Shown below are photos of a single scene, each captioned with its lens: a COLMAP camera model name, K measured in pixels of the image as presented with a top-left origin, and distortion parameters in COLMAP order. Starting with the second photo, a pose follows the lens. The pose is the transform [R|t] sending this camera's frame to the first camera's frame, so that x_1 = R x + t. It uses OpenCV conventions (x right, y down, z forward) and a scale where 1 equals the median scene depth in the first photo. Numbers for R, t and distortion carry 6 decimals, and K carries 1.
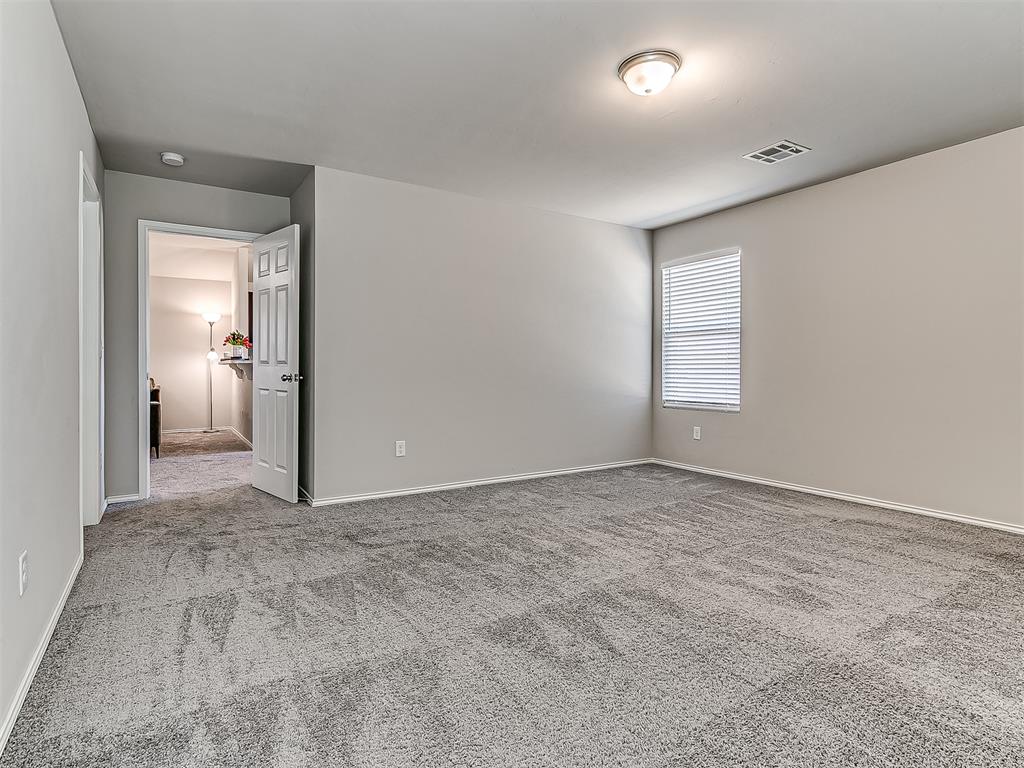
lens RADIAL K [[540.8, 0, 506.4], [0, 540.8, 380.3], [0, 0, 1]] dist [0.002358, 0.000052]
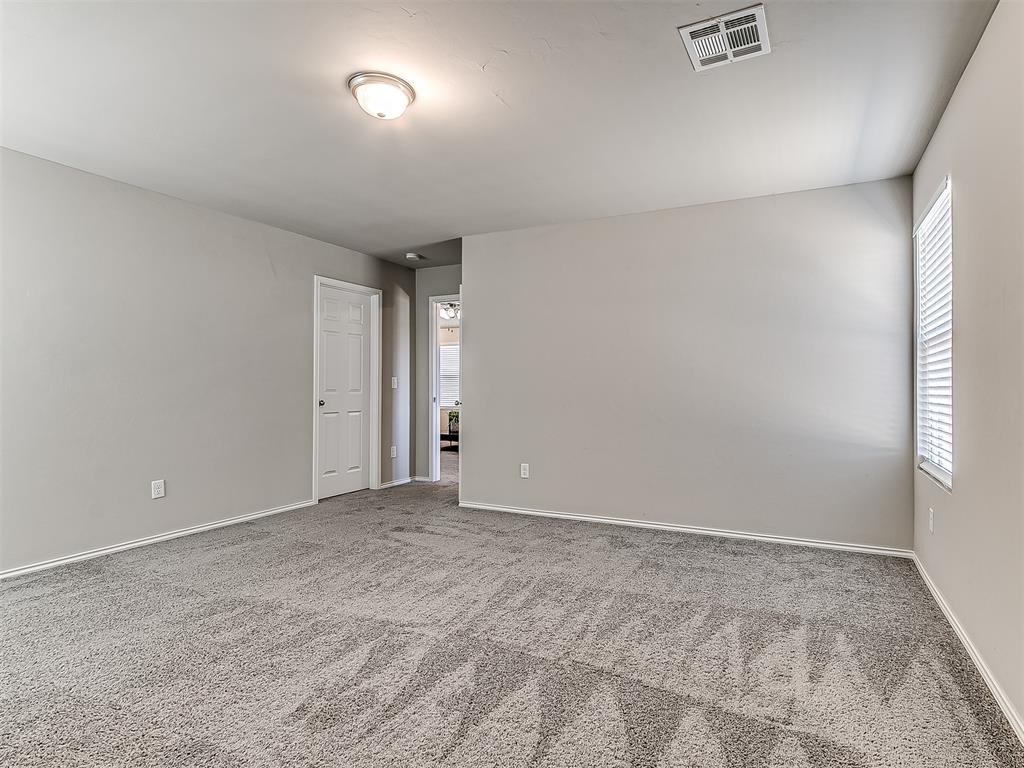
lens RADIAL K [[512.7, 0, 511.4], [0, 512.7, 391.8], [0, 0, 1]] dist [0.002014, -0.001350]
pose [[0.557426, 0.008083, -0.830187, 0.736761], [-0.020361, 0.999785, -0.003938, -0.033214], [0.829977, 0.019098, 0.557471, 0.446130]]
